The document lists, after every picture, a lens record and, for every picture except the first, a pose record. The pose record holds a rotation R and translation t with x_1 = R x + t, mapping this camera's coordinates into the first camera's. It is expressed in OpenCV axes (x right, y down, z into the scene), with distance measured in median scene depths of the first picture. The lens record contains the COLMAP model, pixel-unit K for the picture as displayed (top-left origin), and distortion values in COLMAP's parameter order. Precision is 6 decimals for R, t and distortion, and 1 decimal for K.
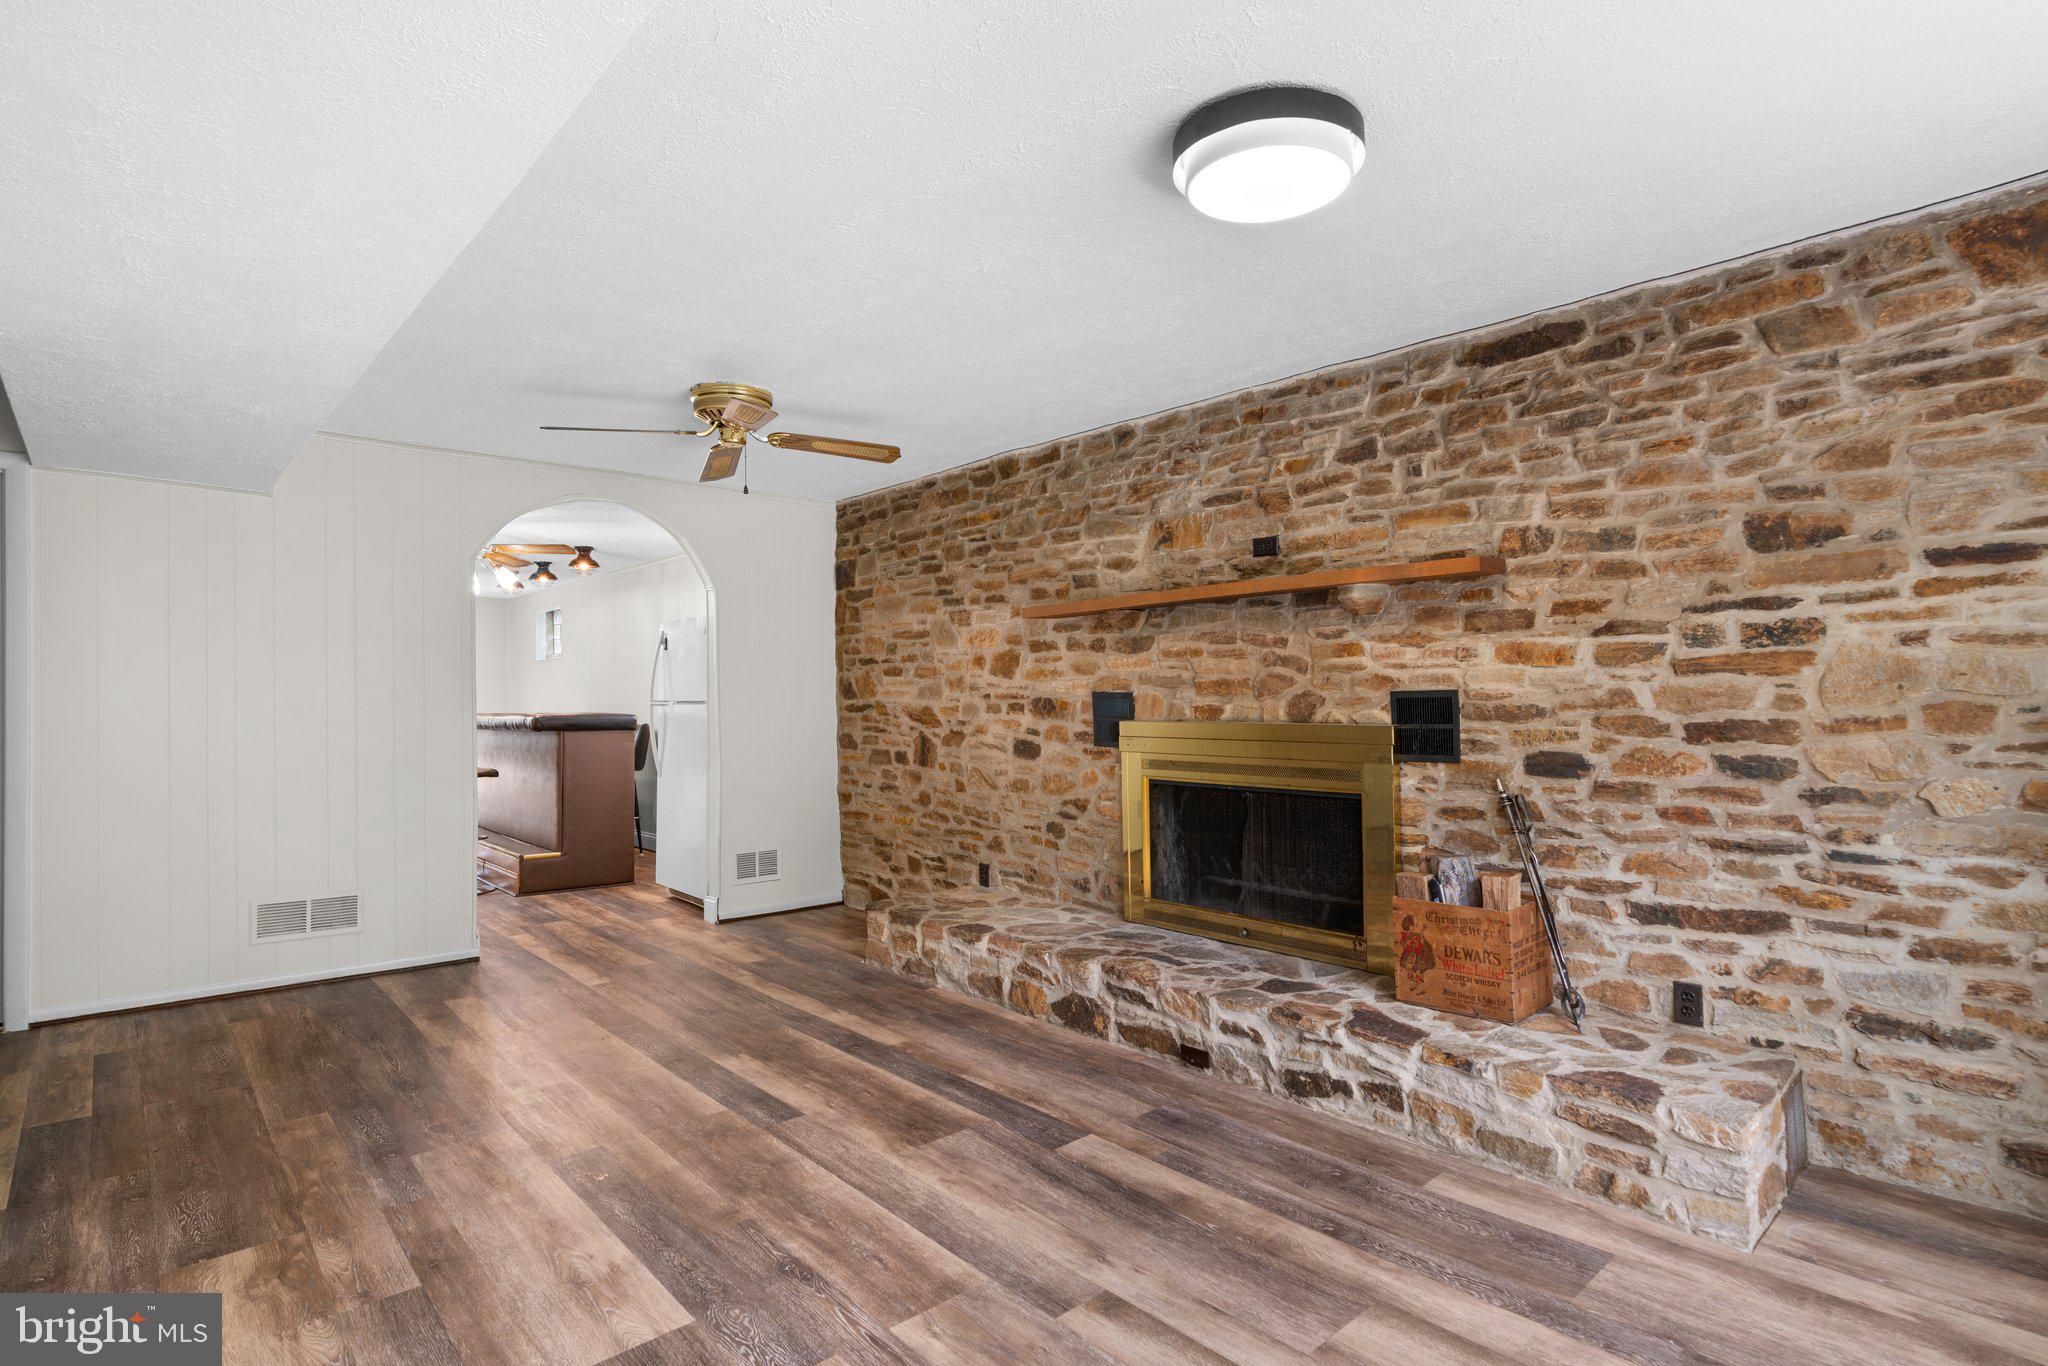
lens RADIAL K [[1029.8, 0, 1069.0], [0, 1029.8, 683.5], [0, 0, 1]] dist [-0.010656, 0.004300]
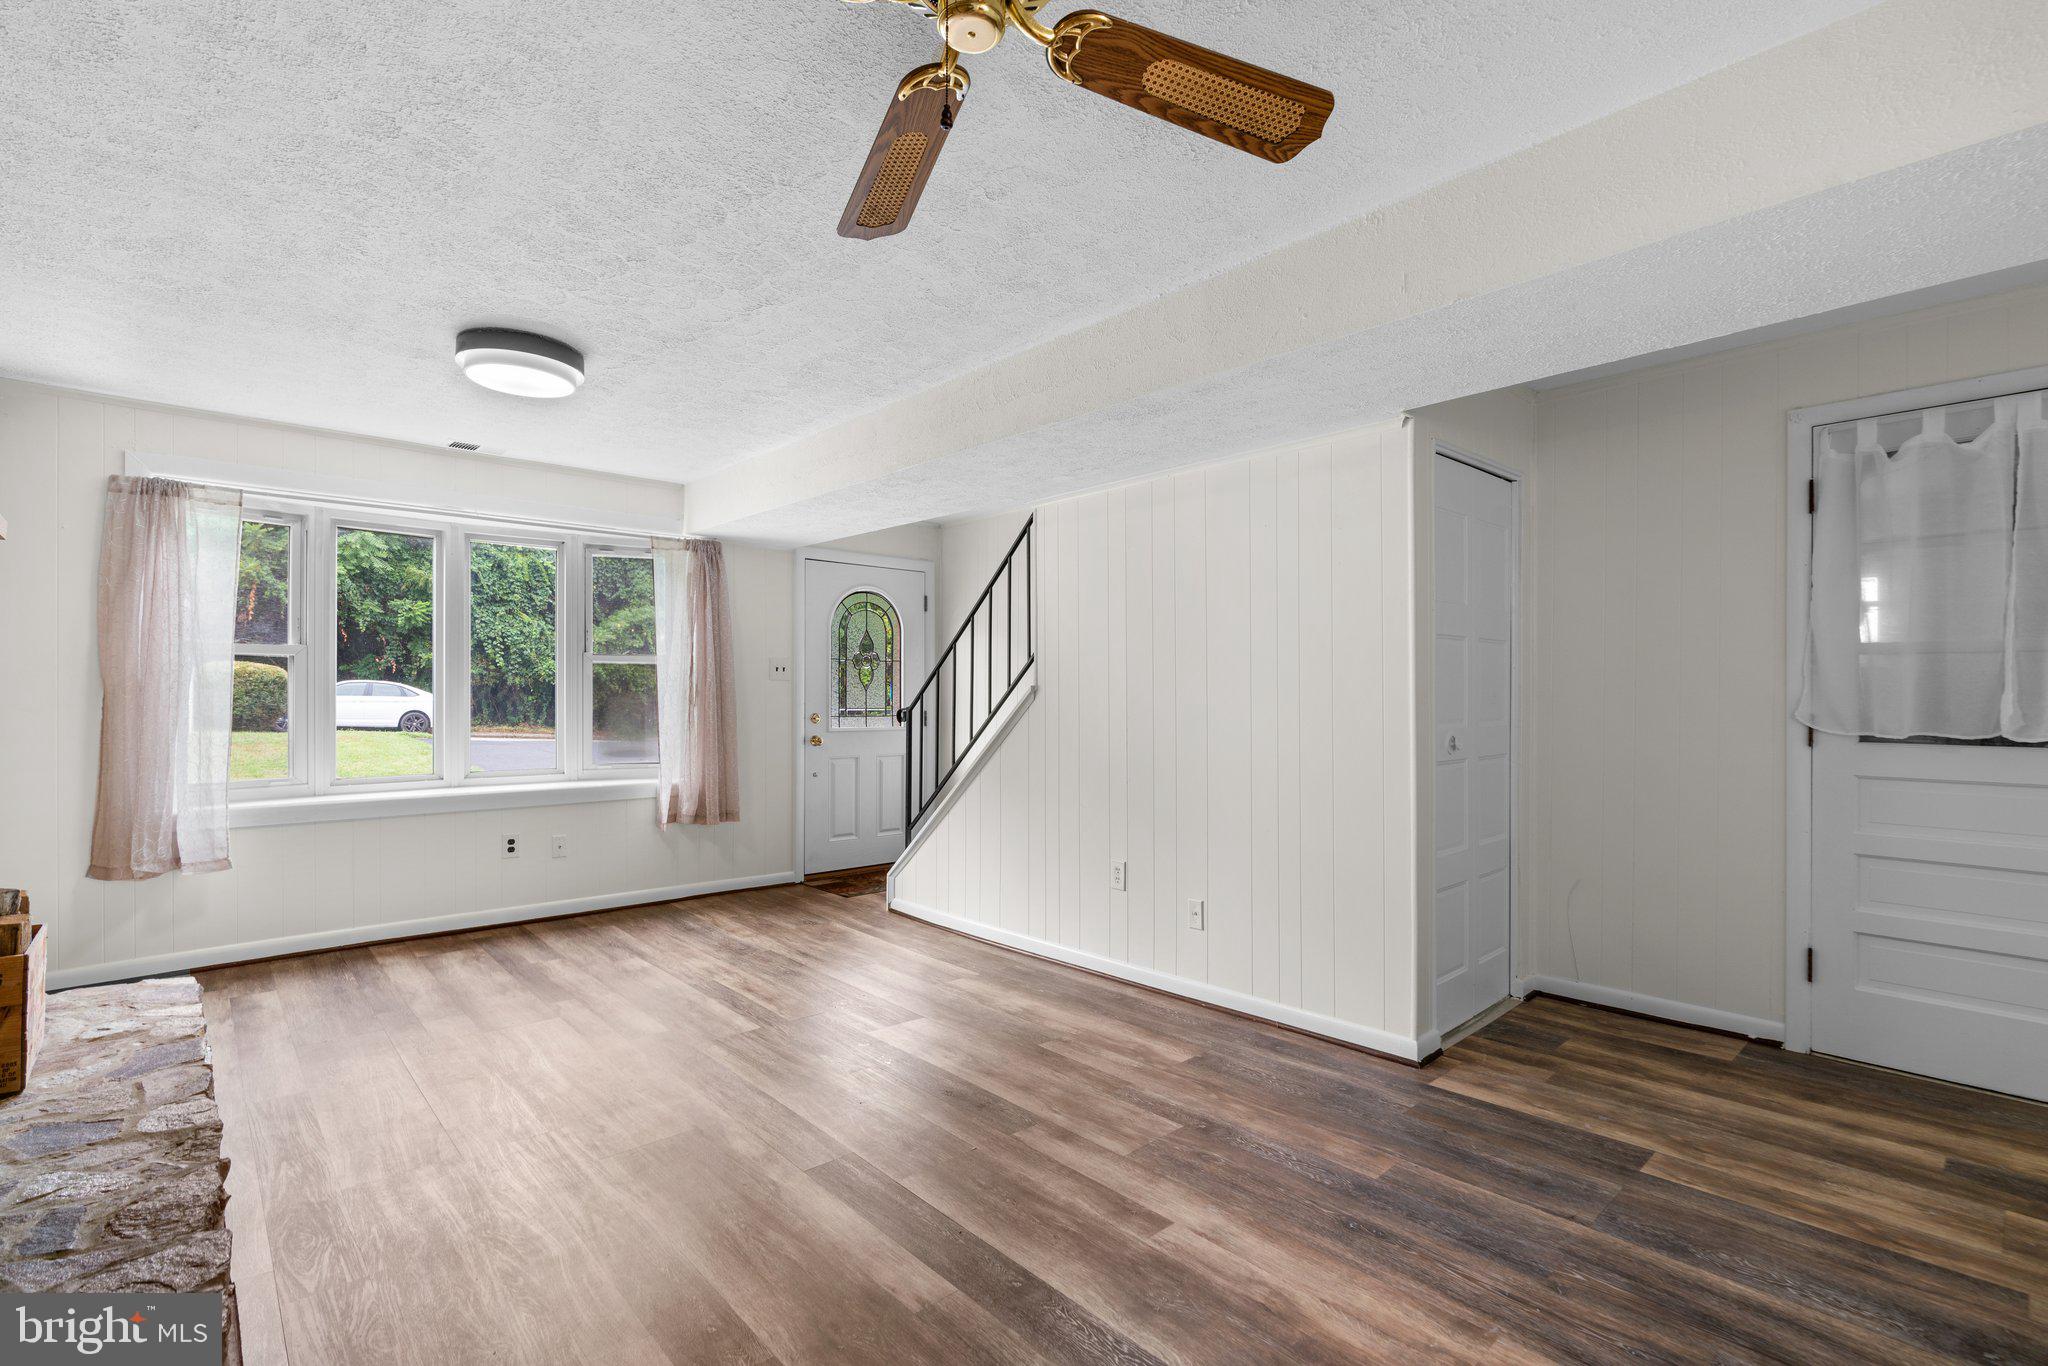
lens RADIAL K [[929.4, 0, 1035.6], [0, 929.4, 691.1], [0, 0, 1]] dist [-0.007372, 0.003045]
pose [[-0.999921, 0.004193, 0.011856, -0.379331], [0.003947, 0.999778, -0.020686, 0.028152], [-0.011940, -0.020638, -0.999716, 1.468670]]
